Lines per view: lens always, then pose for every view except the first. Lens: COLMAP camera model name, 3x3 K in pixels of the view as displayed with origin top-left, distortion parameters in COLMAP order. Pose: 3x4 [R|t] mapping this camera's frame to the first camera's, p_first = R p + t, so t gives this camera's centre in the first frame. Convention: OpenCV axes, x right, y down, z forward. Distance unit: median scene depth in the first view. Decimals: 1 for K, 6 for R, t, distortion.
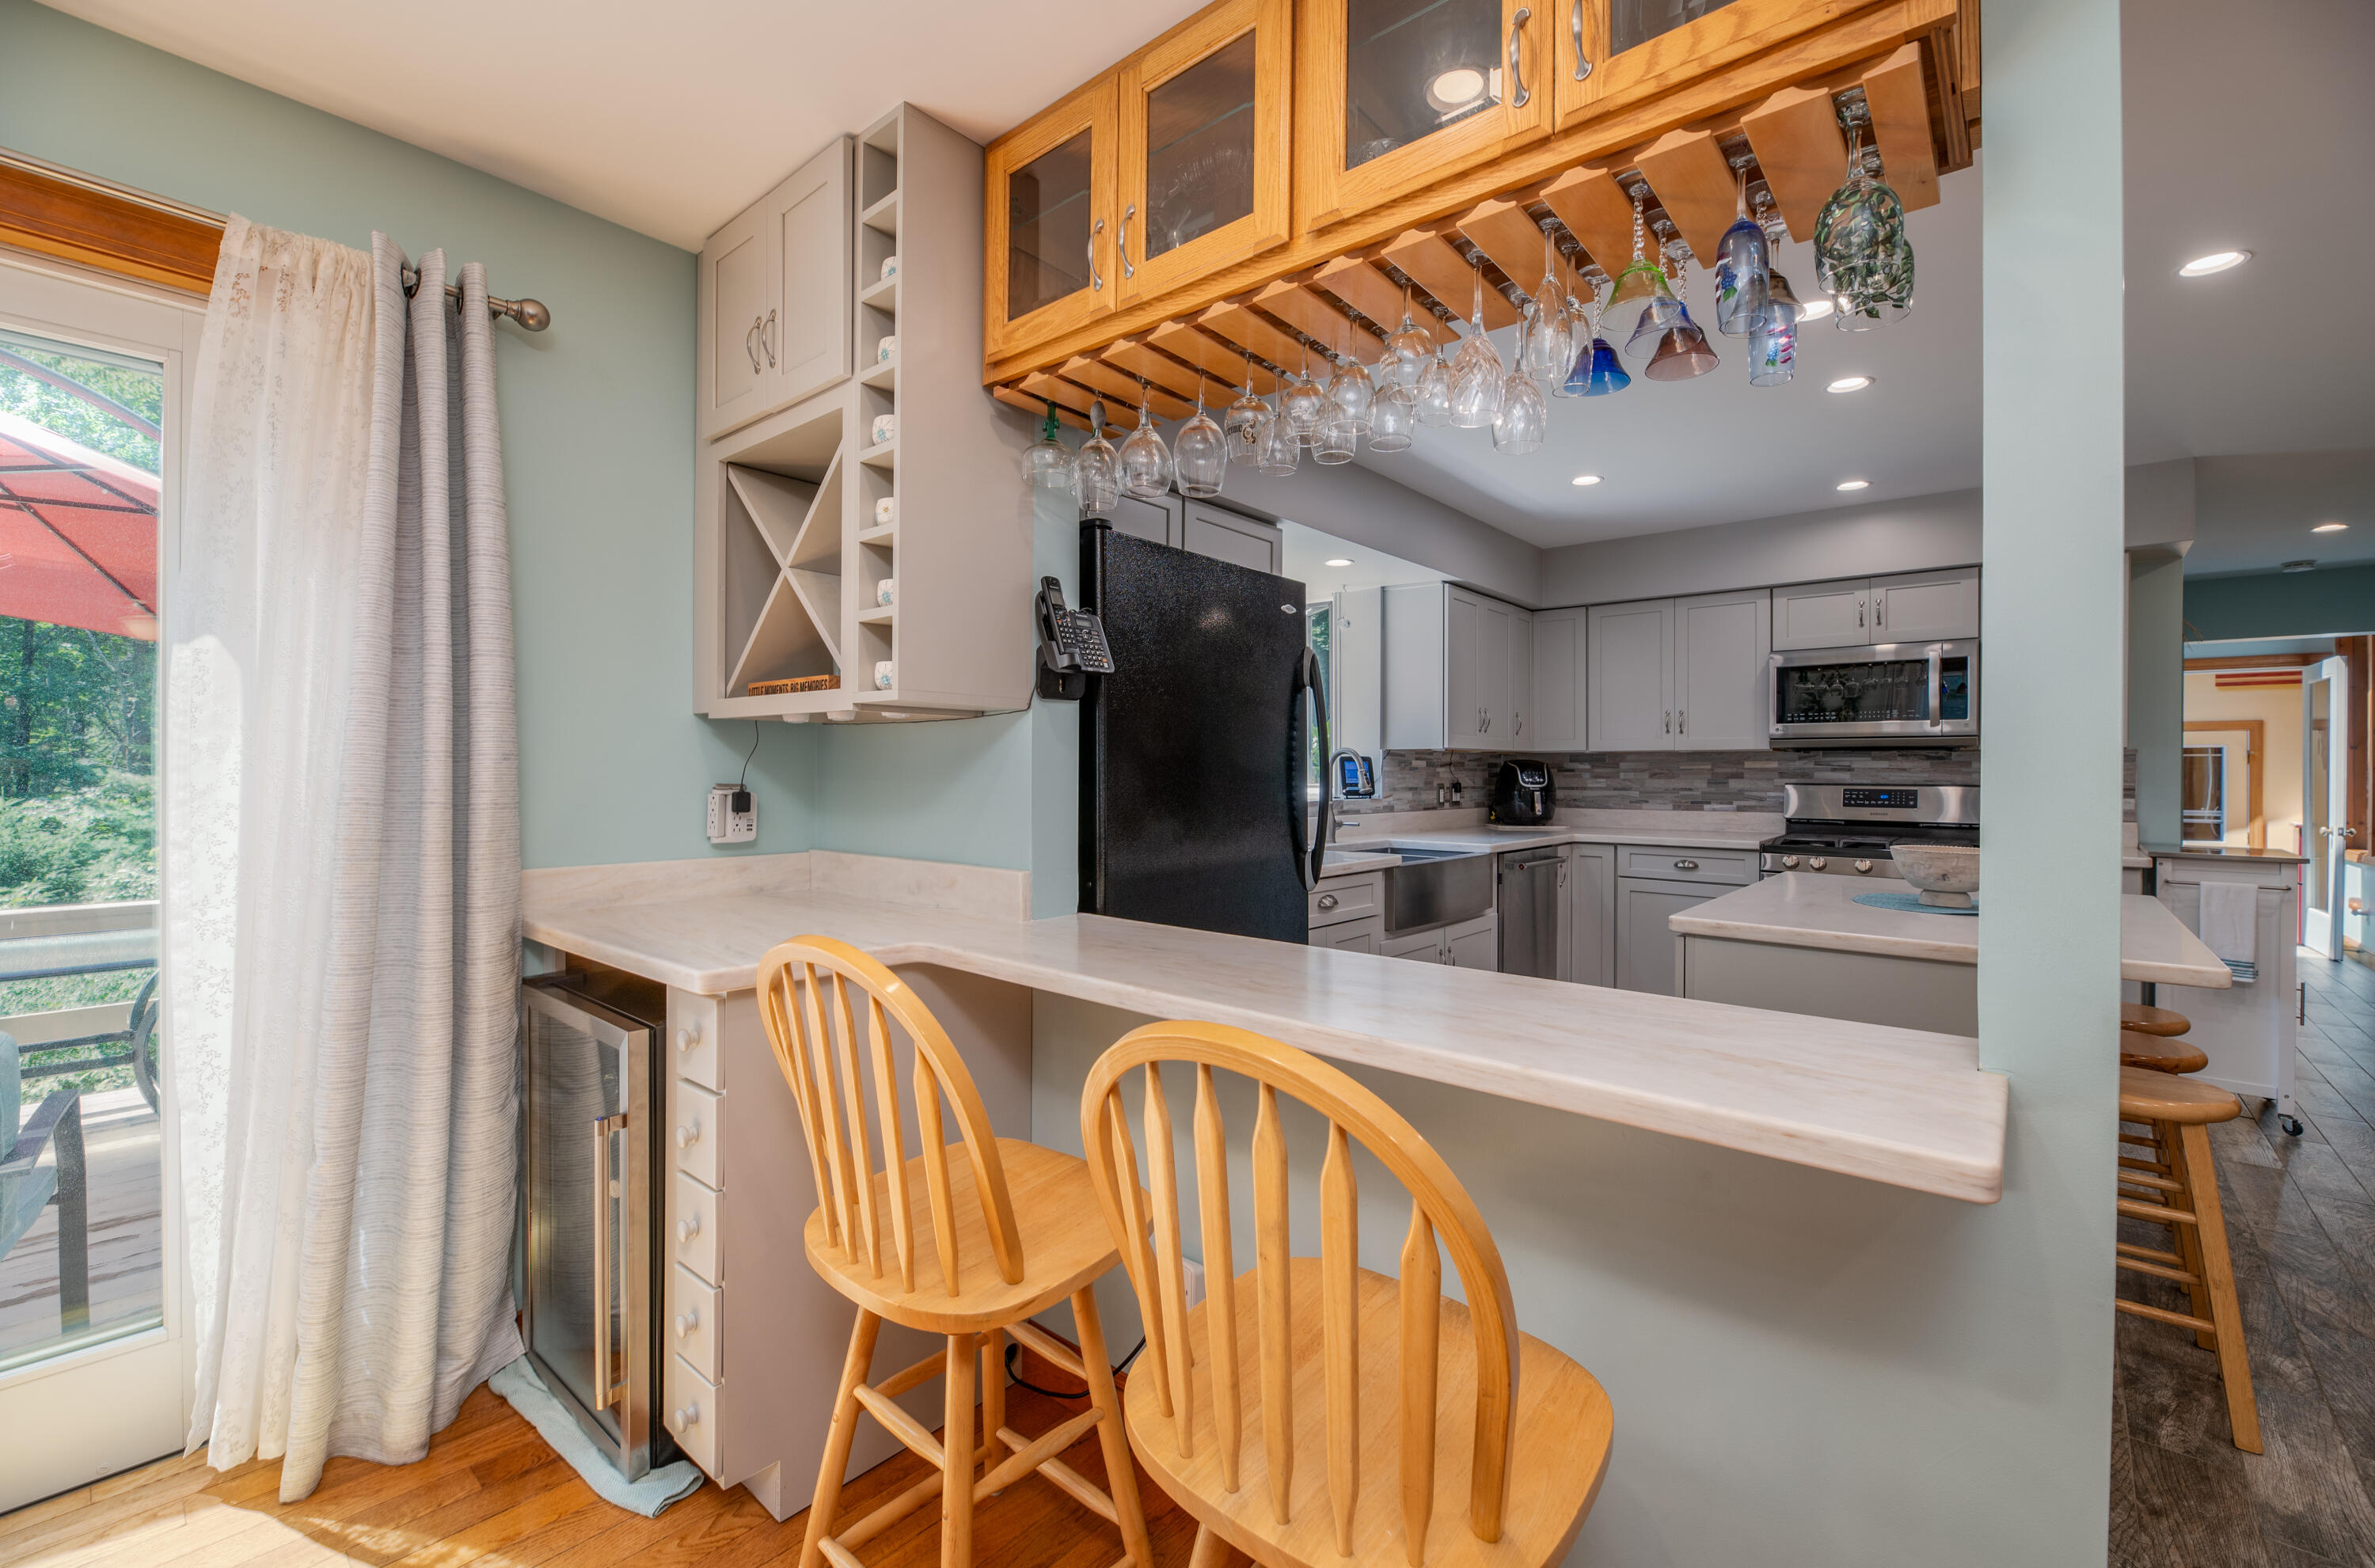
lens RADIAL K [[973.7, 0, 1192.8], [0, 973.7, 776.7], [0, 0, 1]] dist [-0.009686, -0.000383]
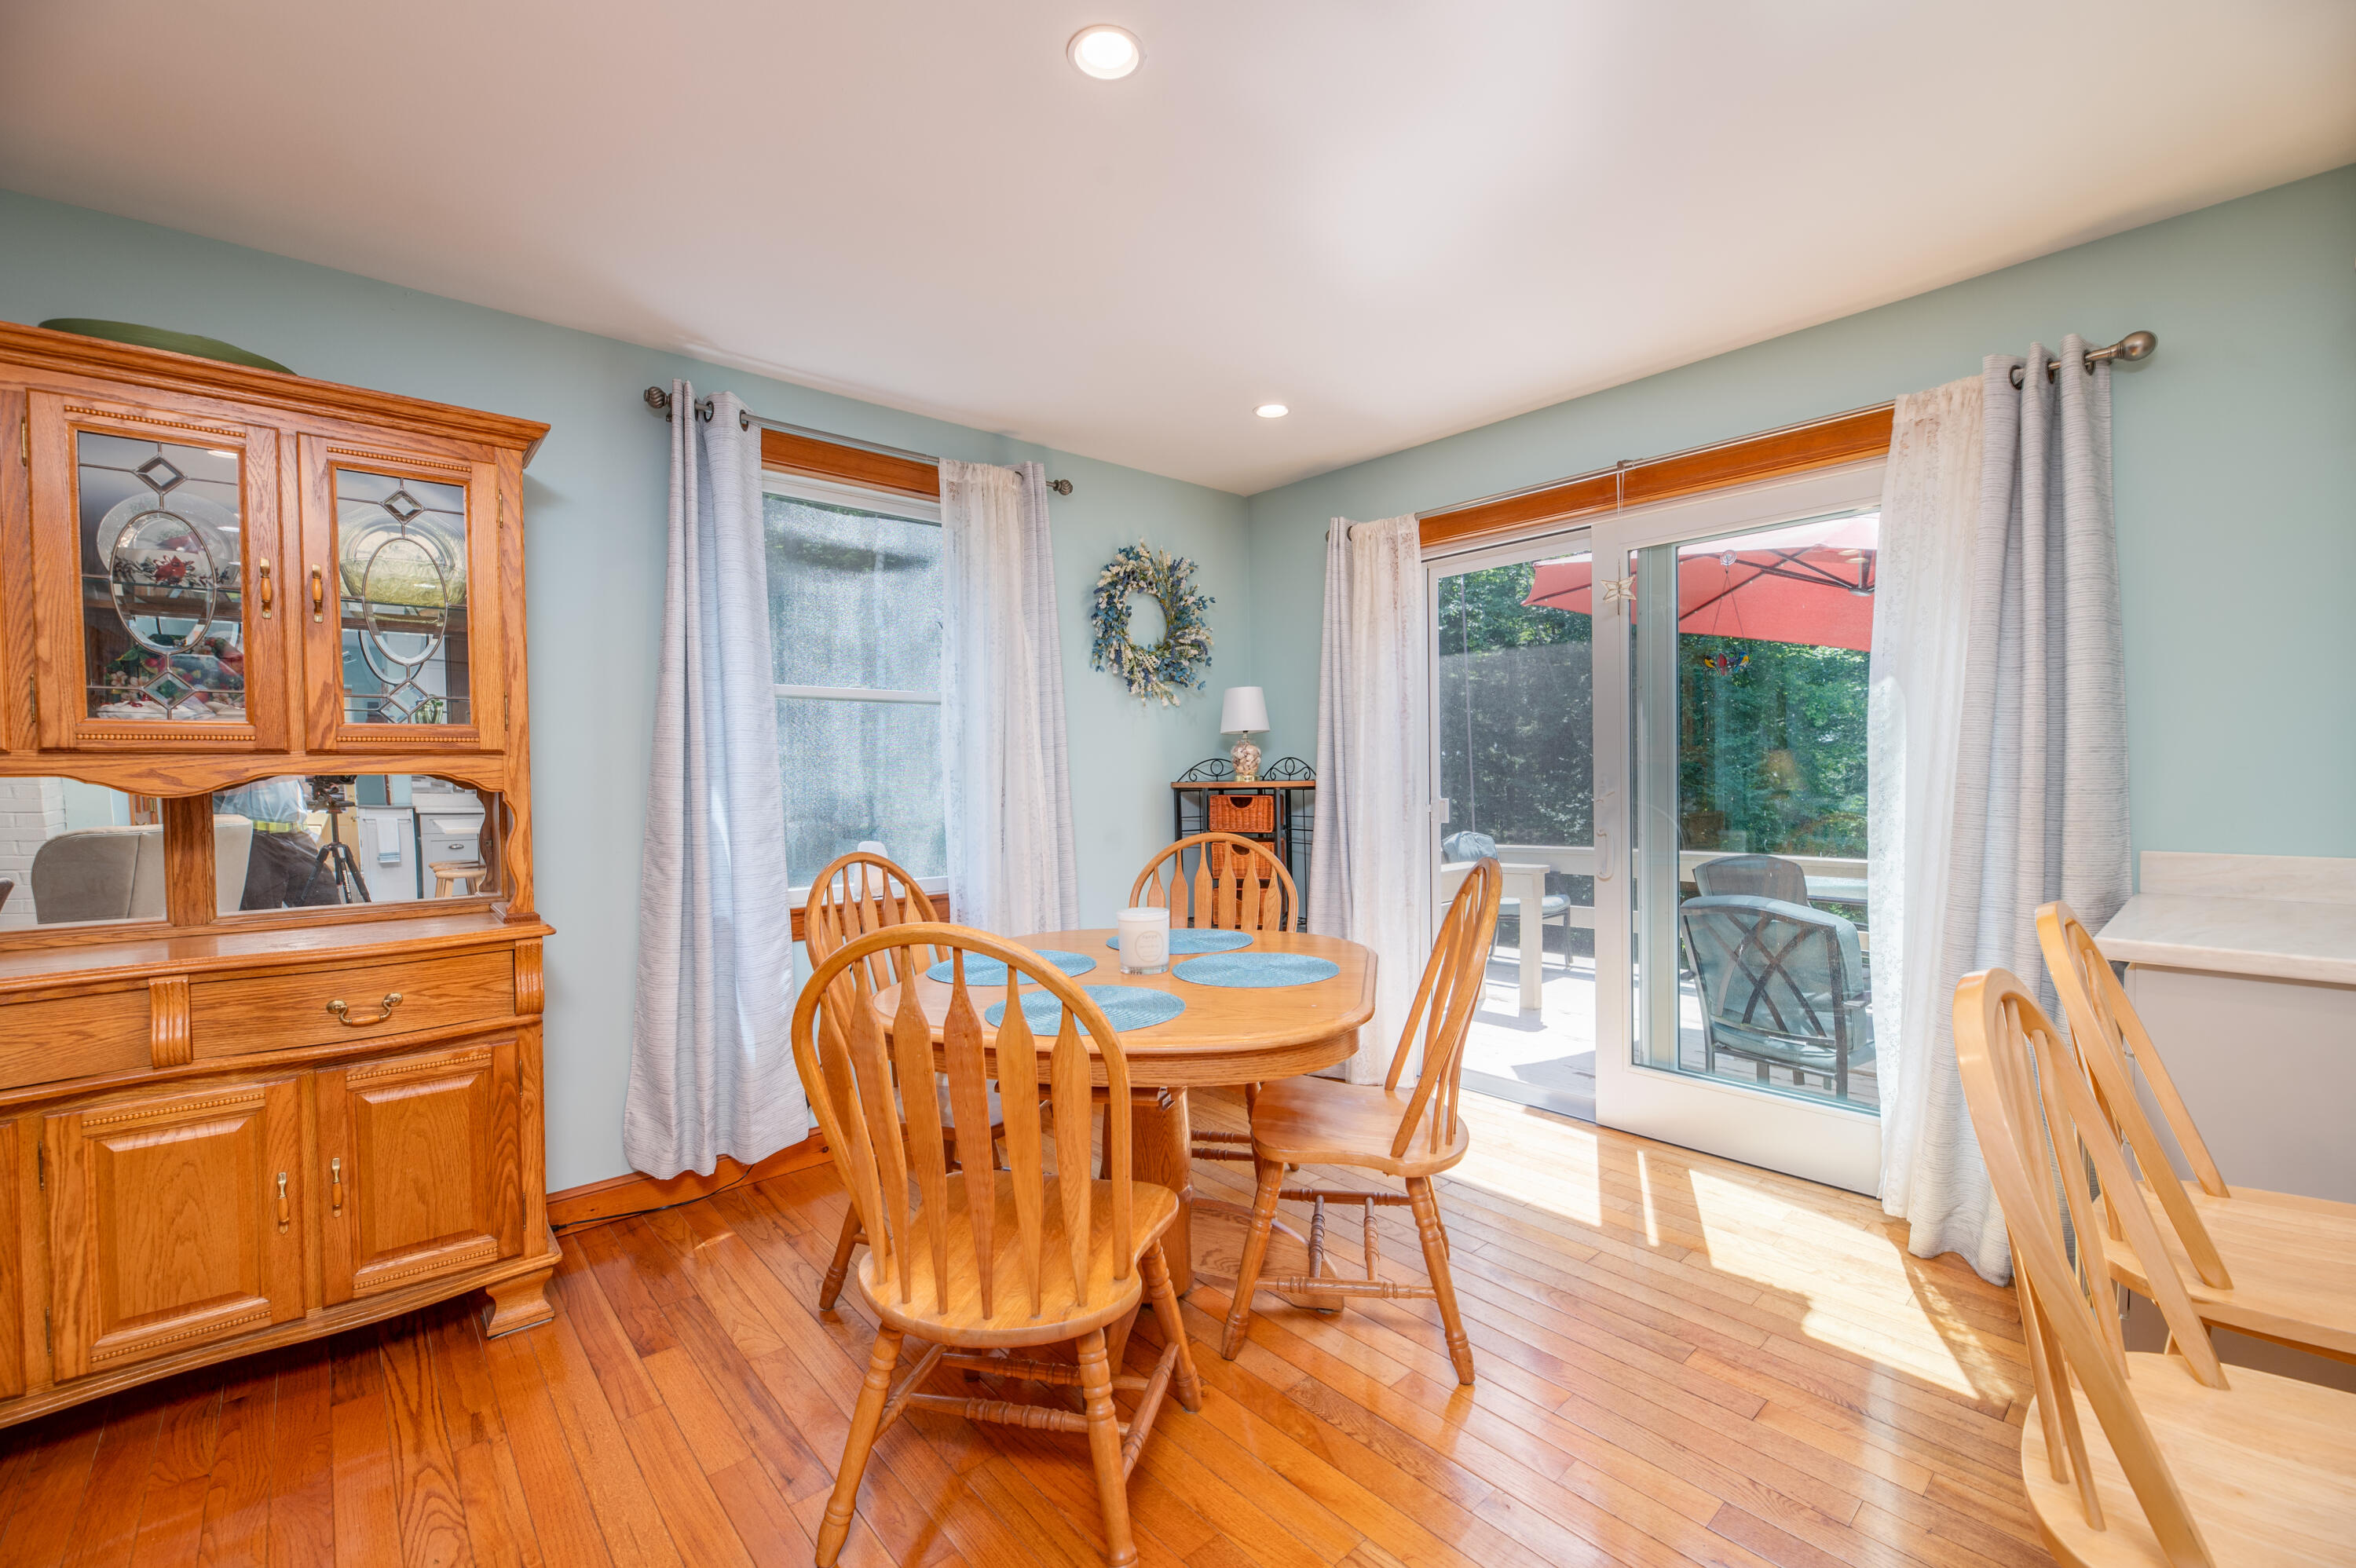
lens RADIAL K [[965.9, 0, 1184.0], [0, 965.9, 784.1], [0, 0, 1]] dist [-0.009686, -0.000383]
pose [[-0.120888, 0.014345, -0.992562, 0.564818], [0.014574, 0.999813, 0.012674, -0.009440], [0.992559, -0.012934, -0.121075, 0.053998]]
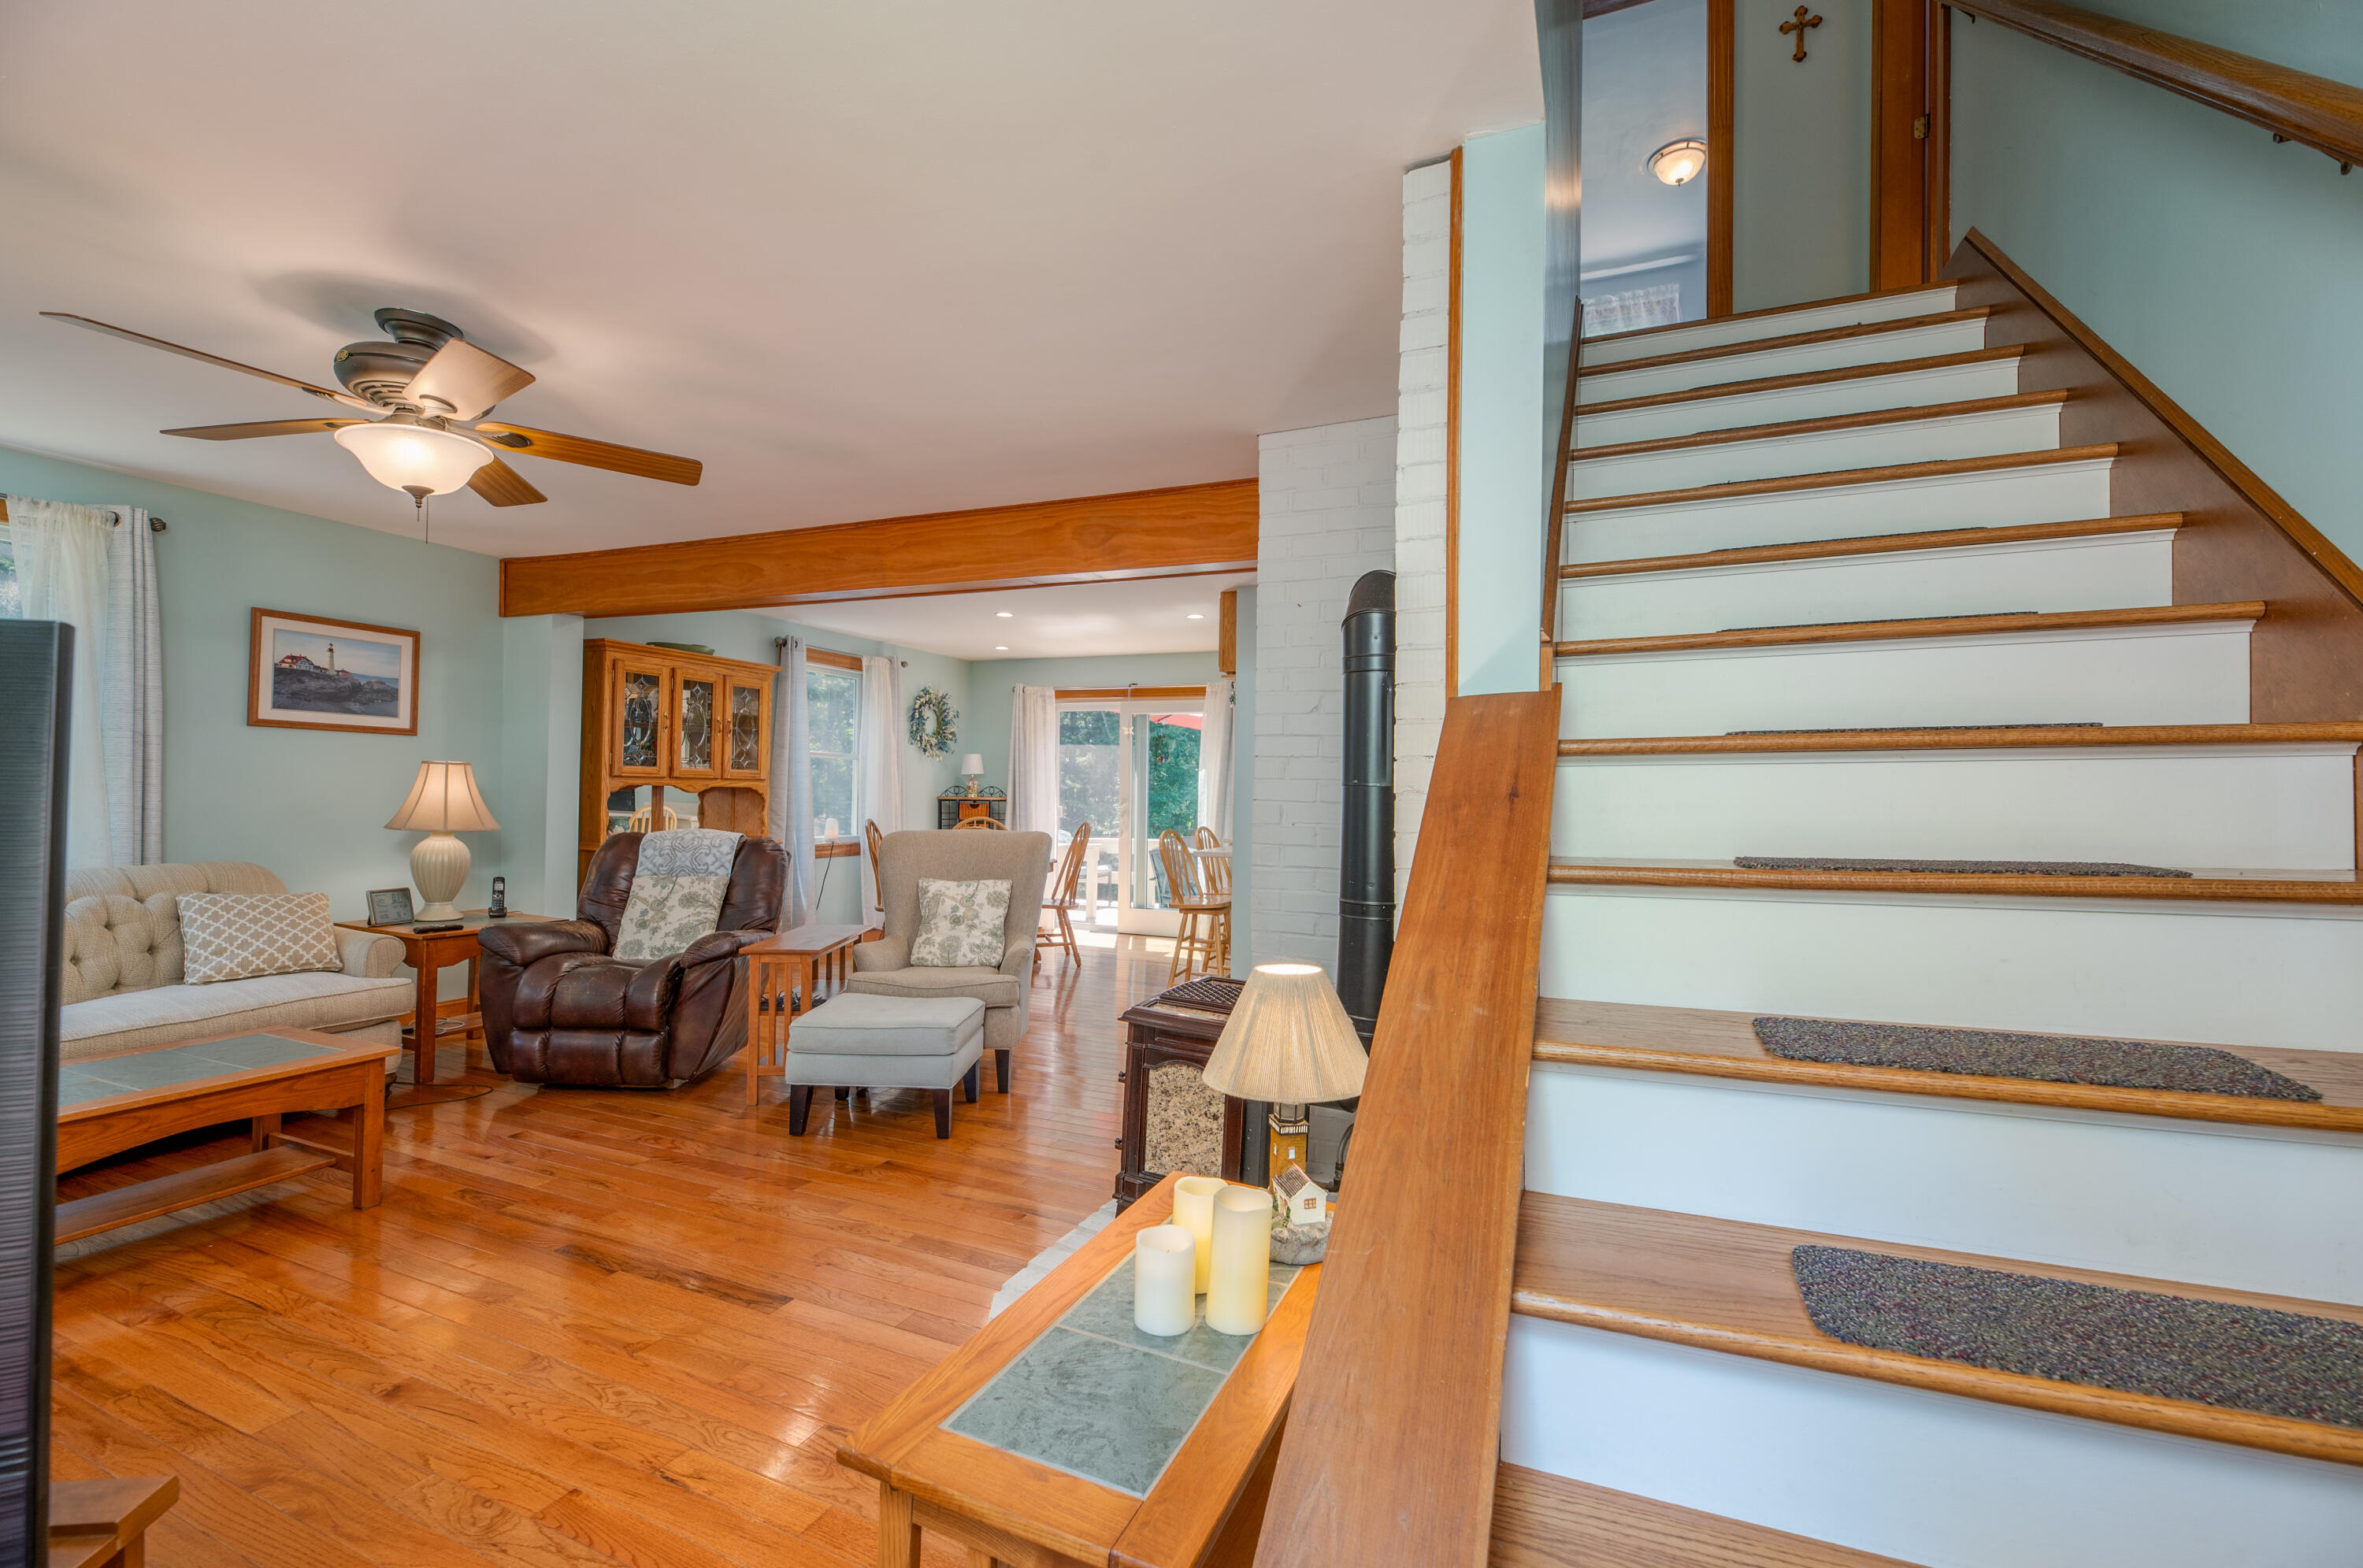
lens RADIAL K [[968.8, 0, 1177.4], [0, 968.8, 784.7], [0, 0, 1]] dist [-0.009686, -0.000383]
pose [[0.311163, -0.007809, -0.950325, 3.195897], [-0.015064, 0.999800, -0.013148, 0.000966], [0.950237, 0.018407, 0.310983, -0.585107]]
